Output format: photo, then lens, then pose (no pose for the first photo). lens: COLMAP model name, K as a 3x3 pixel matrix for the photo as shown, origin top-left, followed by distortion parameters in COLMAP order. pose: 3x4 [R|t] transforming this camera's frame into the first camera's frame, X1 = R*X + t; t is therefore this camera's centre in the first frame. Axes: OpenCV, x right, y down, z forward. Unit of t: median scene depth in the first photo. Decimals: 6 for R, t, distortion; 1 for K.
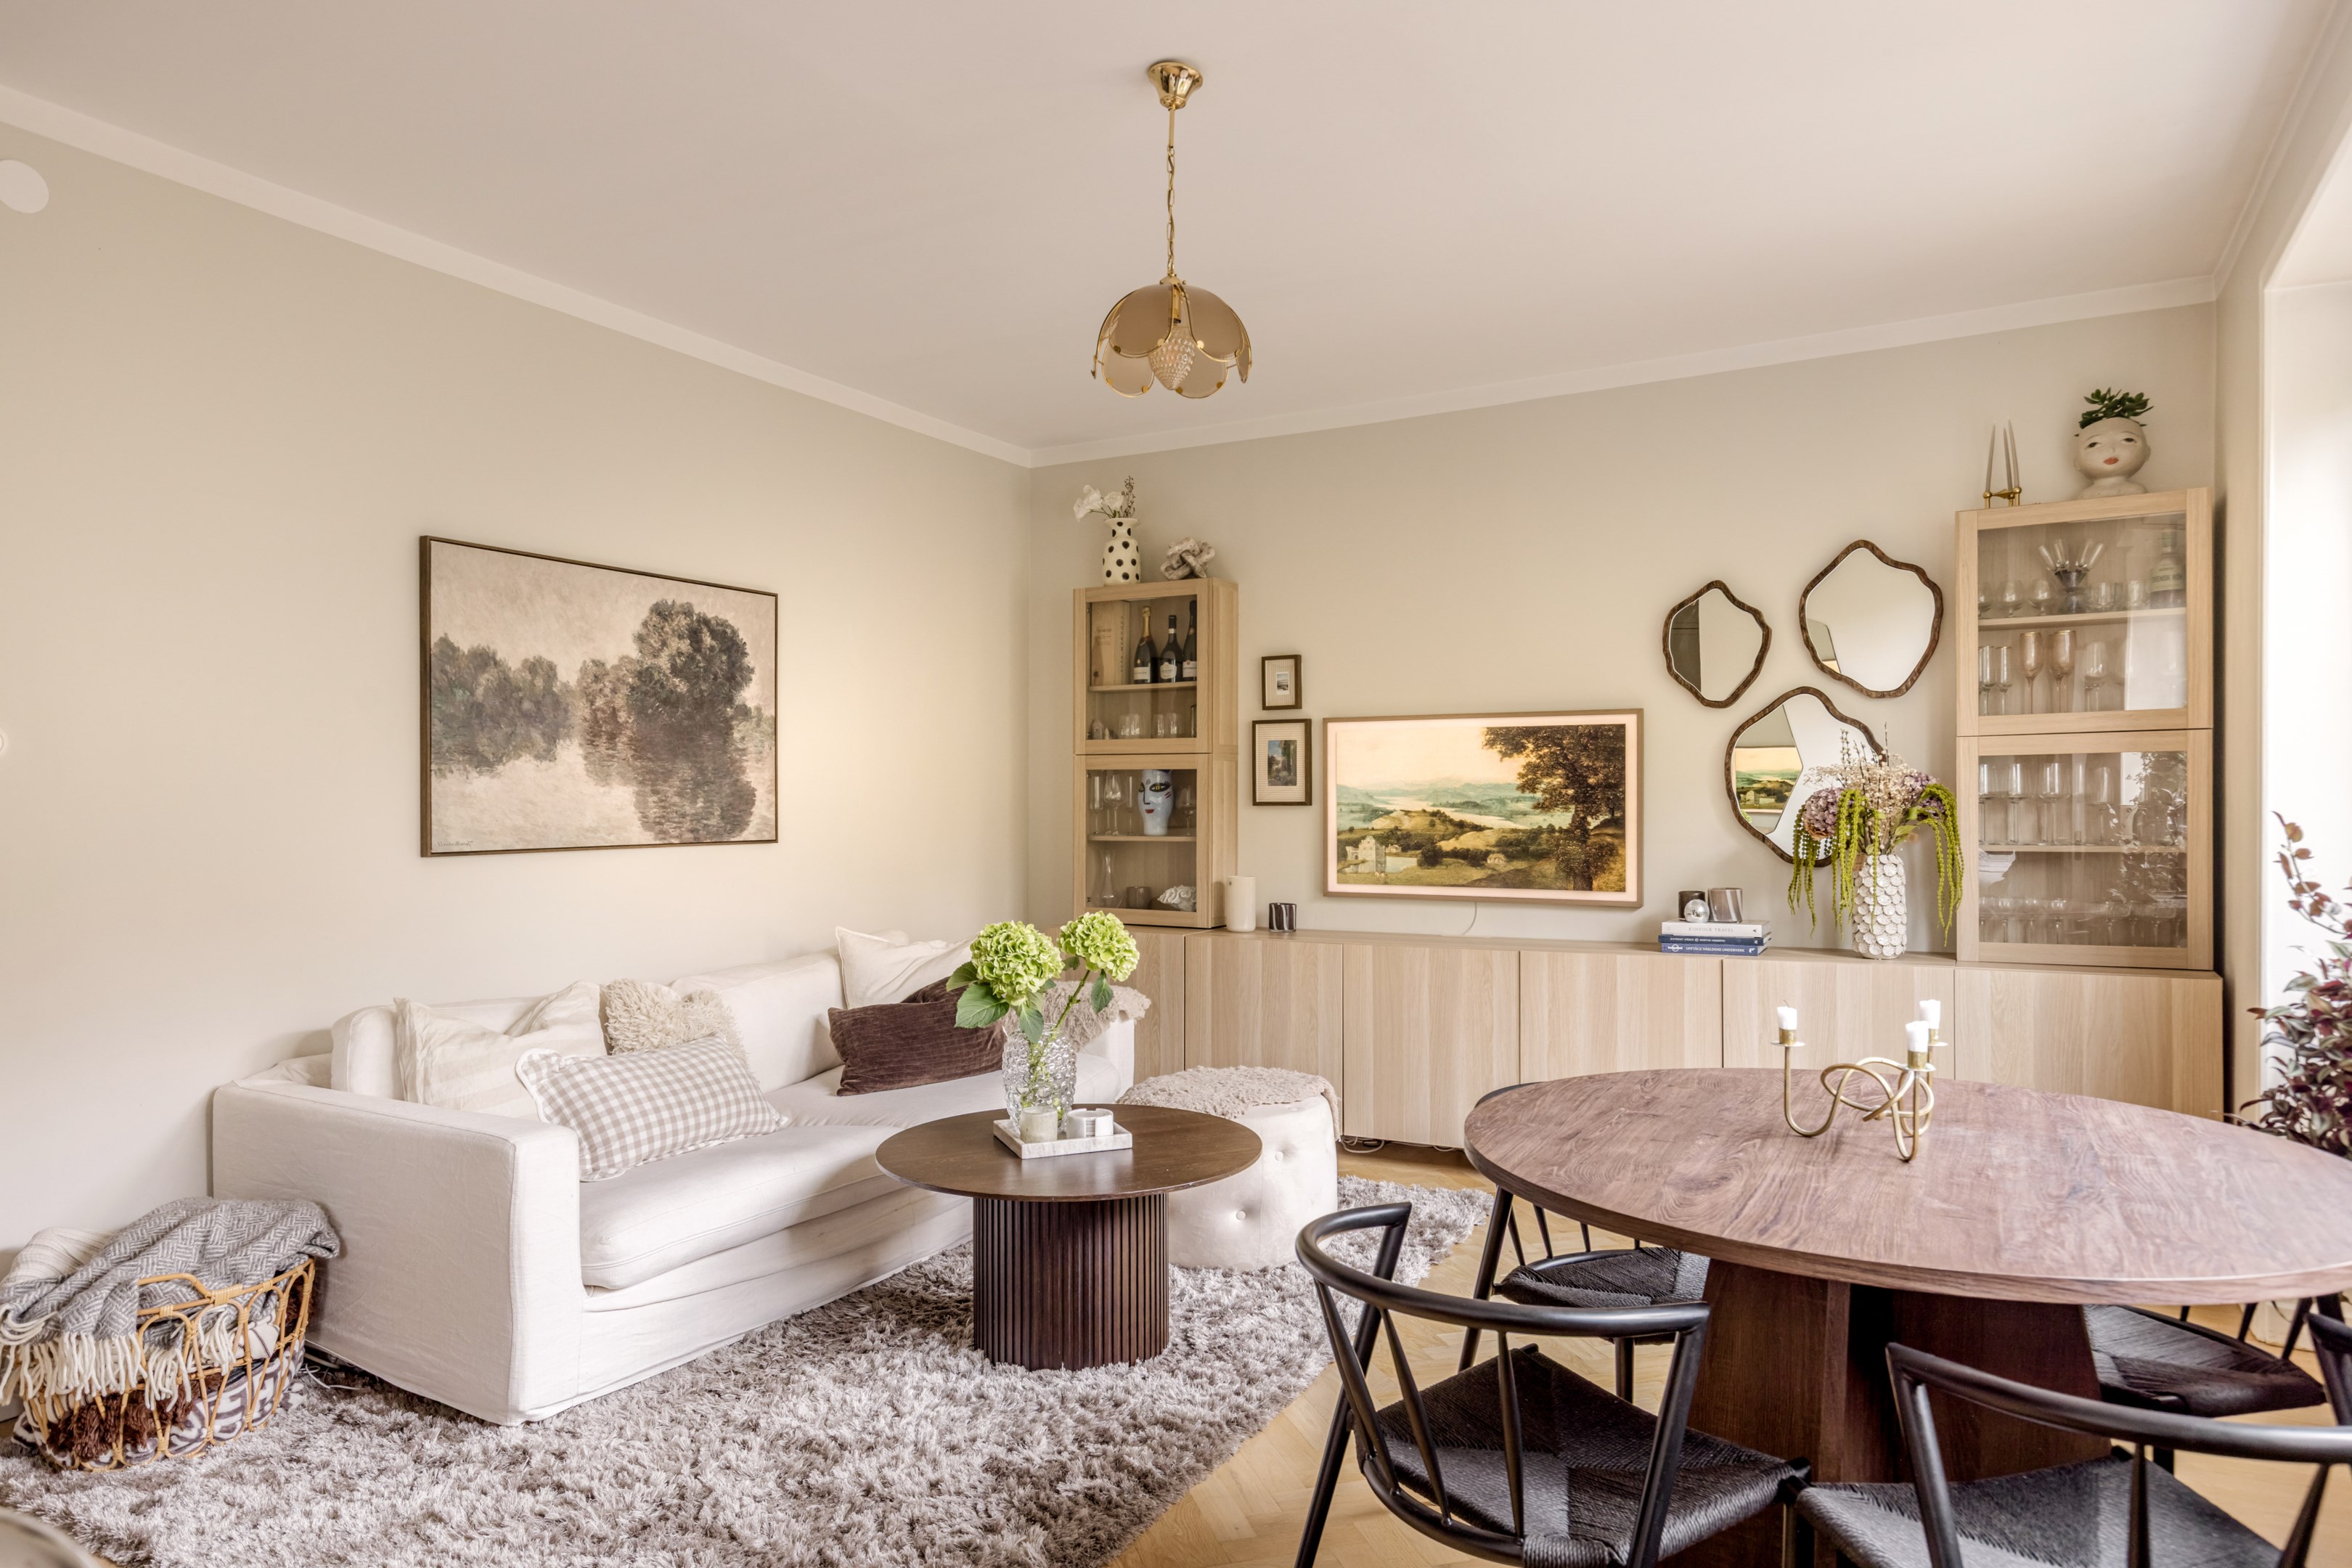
lens RADIAL K [[1465.5, 0, 1183.2], [0, 1465.5, 817.0], [0, 0, 1]] dist [0.011333, 0.000489]
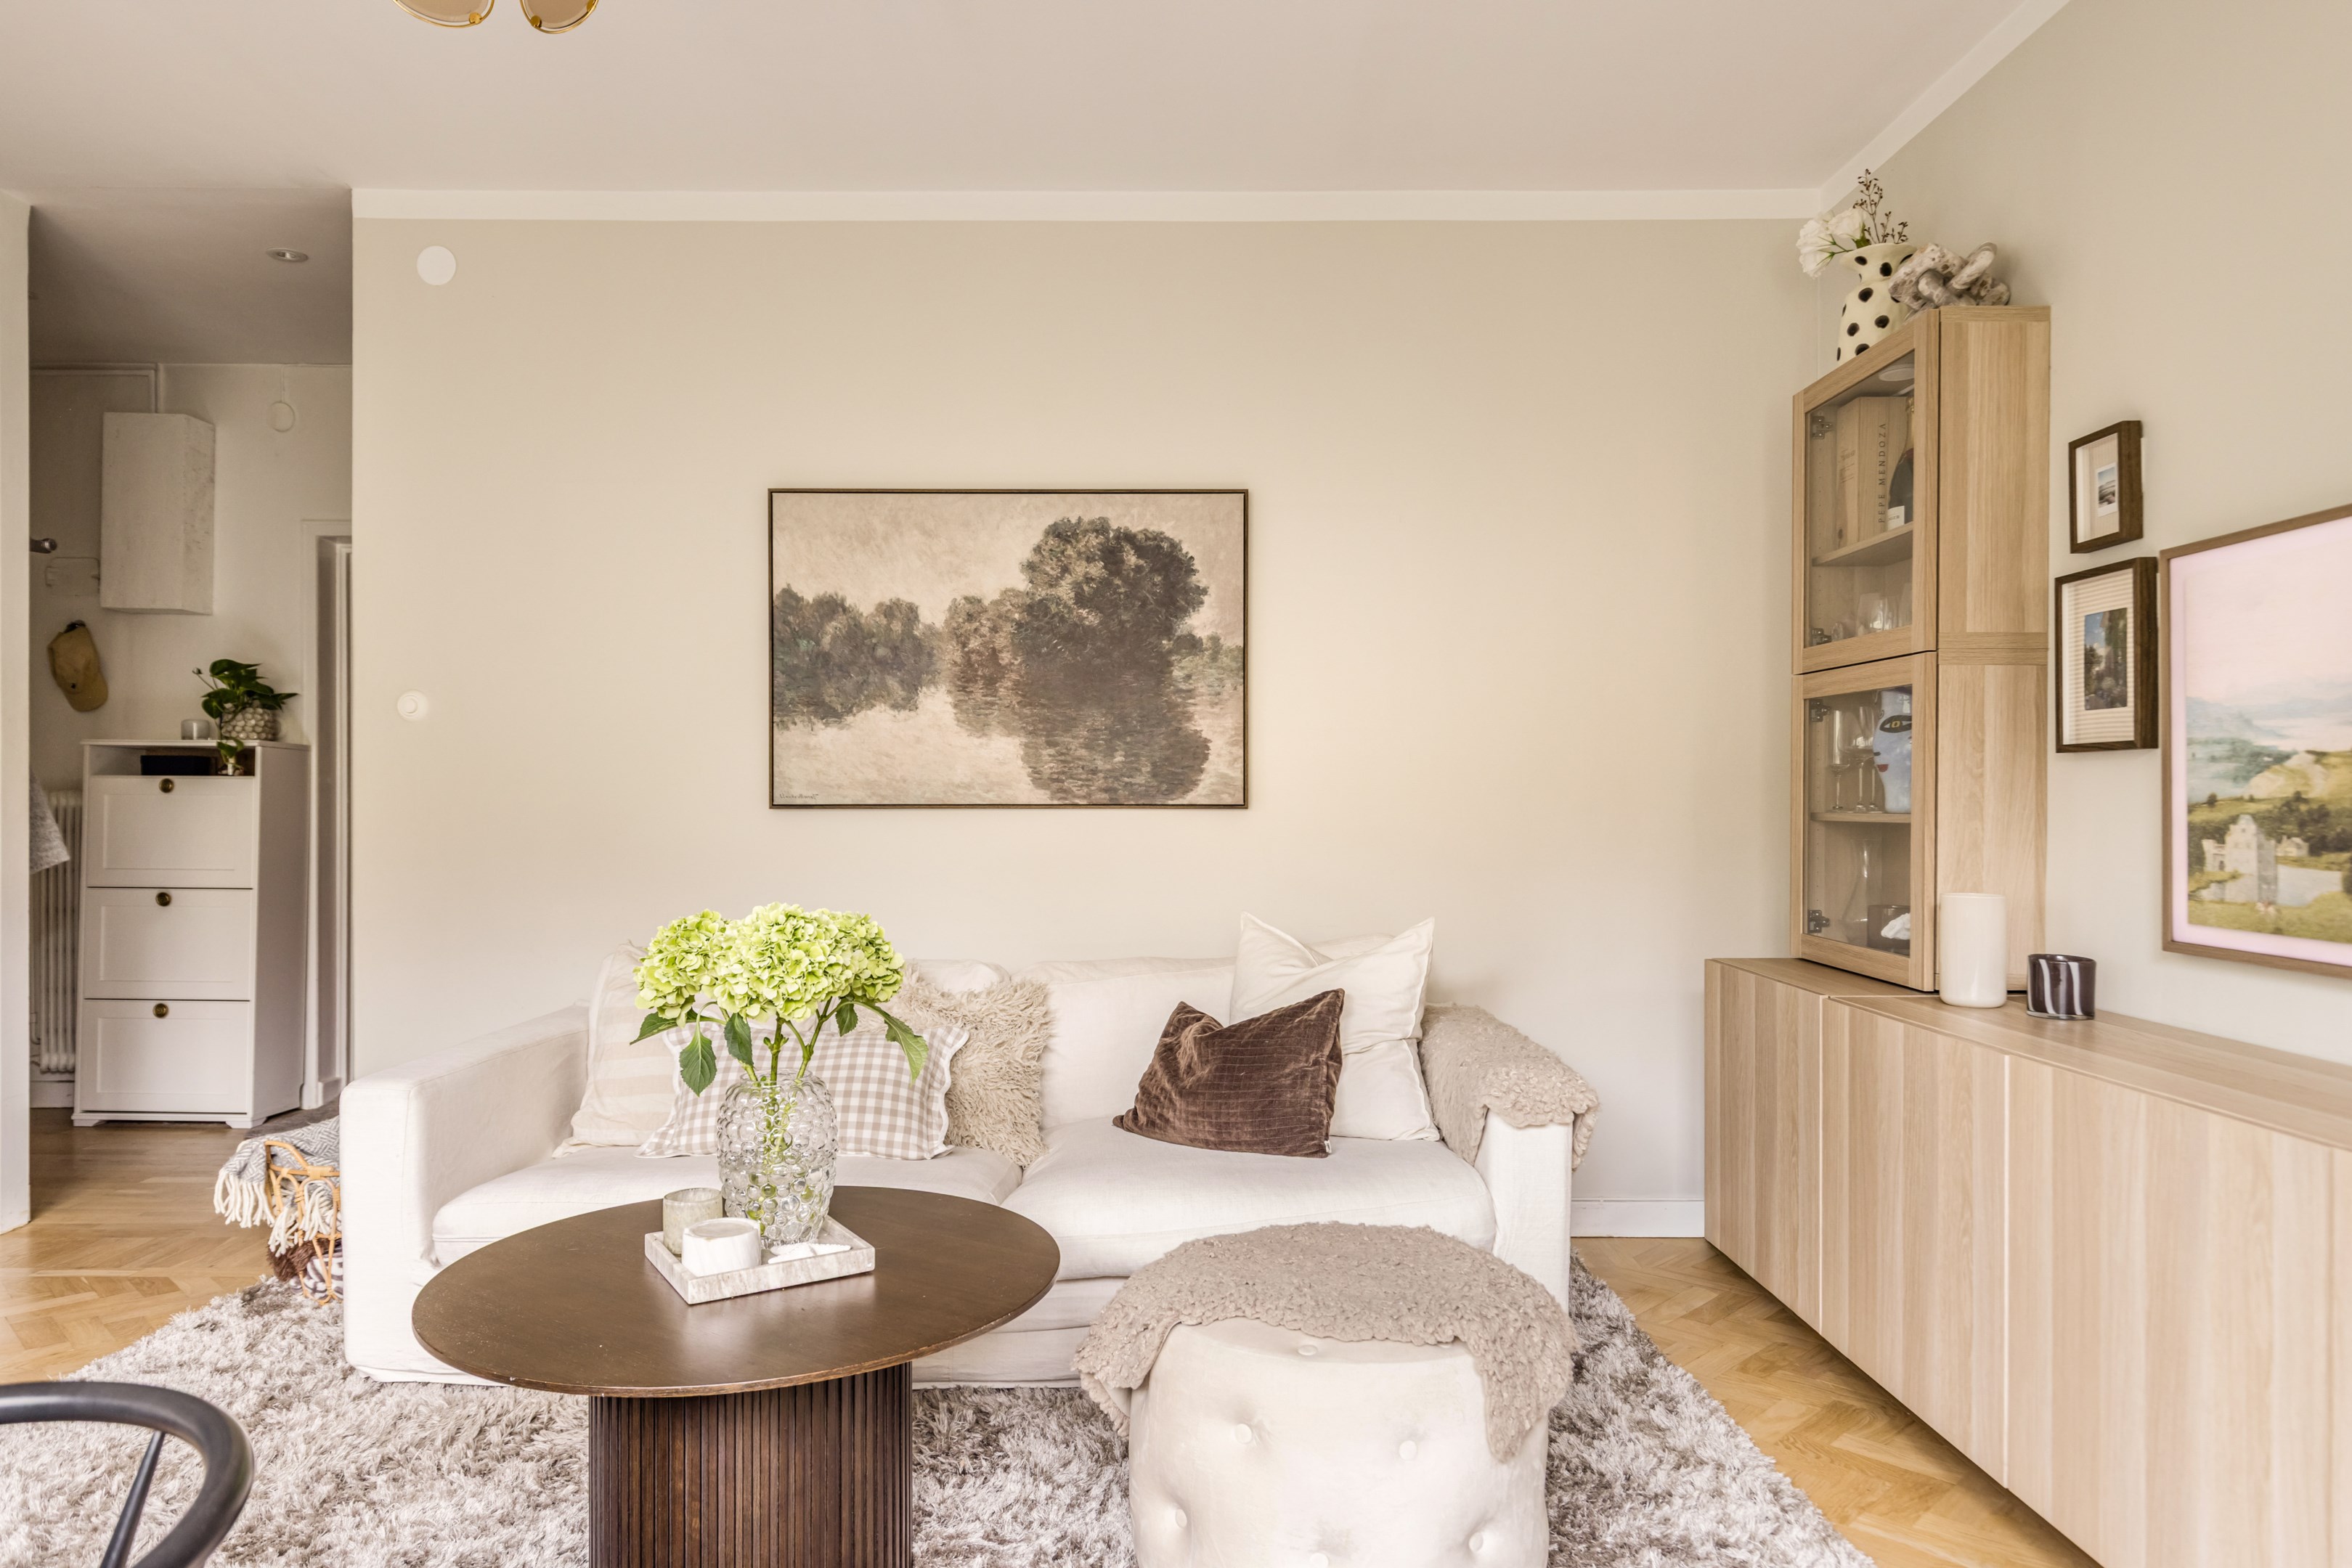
lens RADIAL K [[1465.3, 0, 1166.6], [0, 1465.3, 811.5], [0, 0, 1]] dist [0.011333, 0.000489]
pose [[0.486785, 0.011470, -0.873446, 0.403892], [-0.014003, 0.999888, 0.005327, 0.016279], [0.873409, 0.009637, 0.486891, 0.613830]]
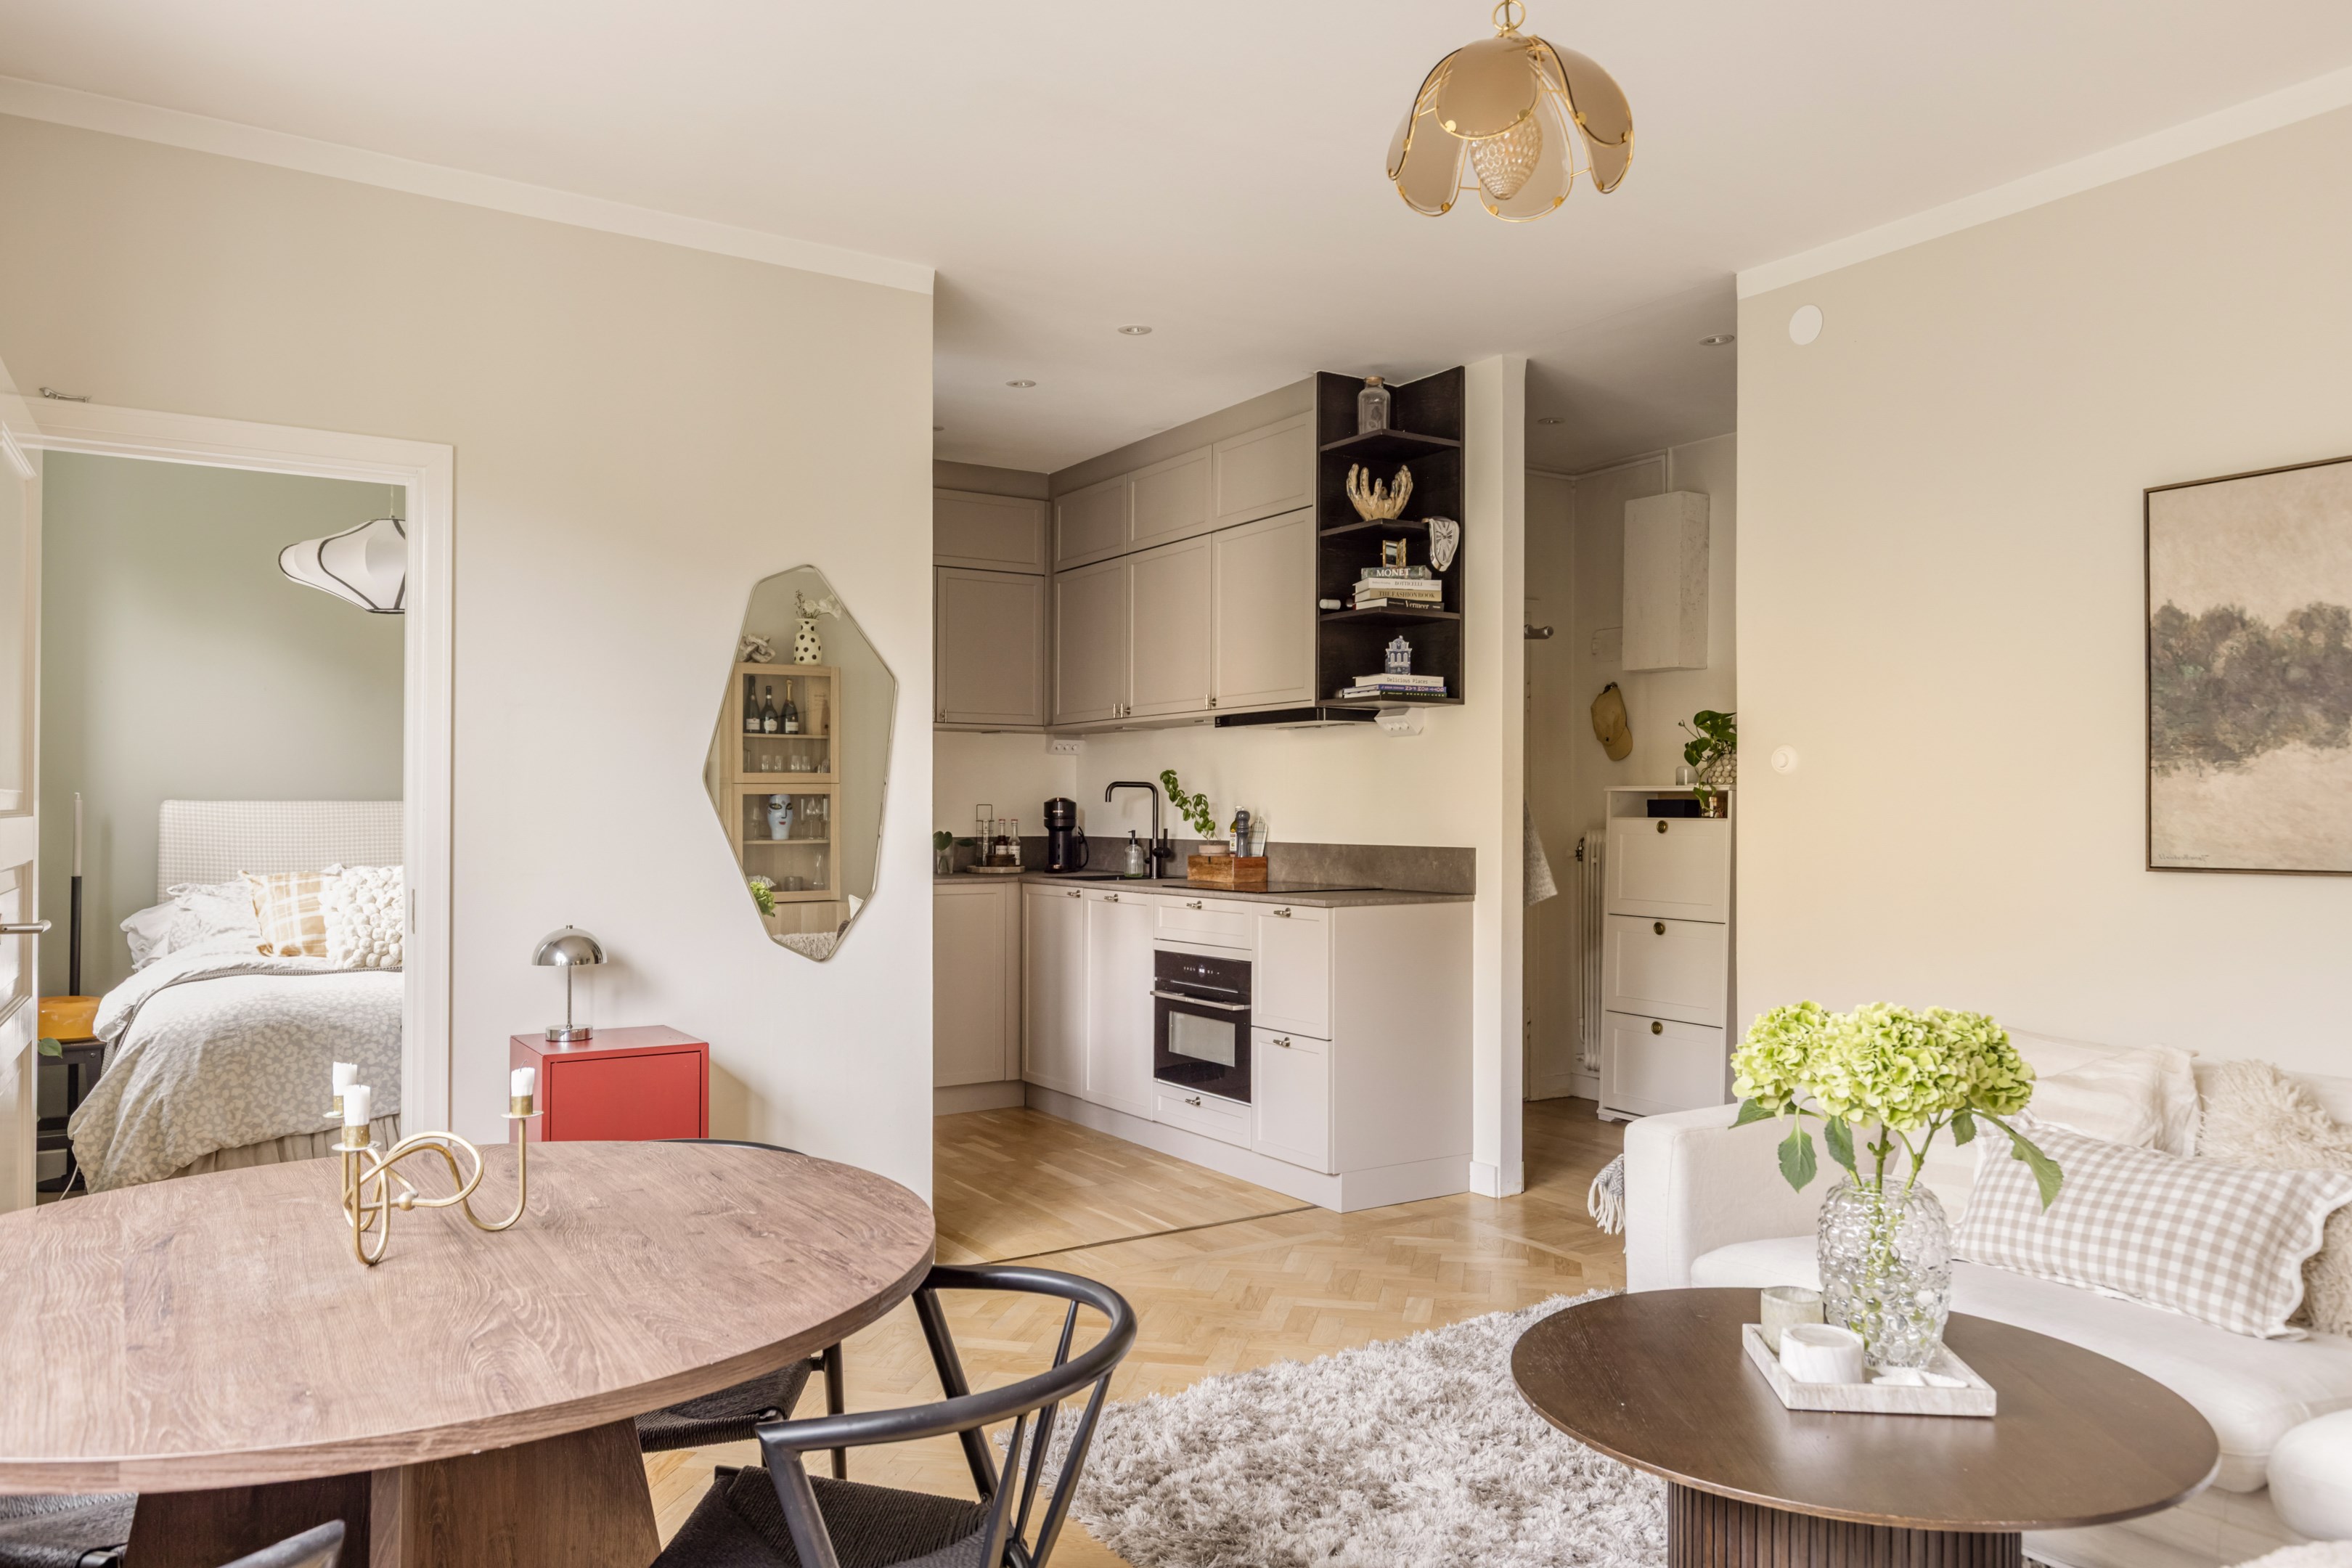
lens RADIAL K [[1610.0, 0, 1181.0], [0, 1610.0, 797.6], [0, 0, 1]] dist [-0.005079, -0.001816]
pose [[-0.470209, -0.002387, -0.882552, 0.452566], [-0.007645, 0.999970, 0.001369, -0.009719], [0.882522, 0.007390, -0.470213, 0.773683]]
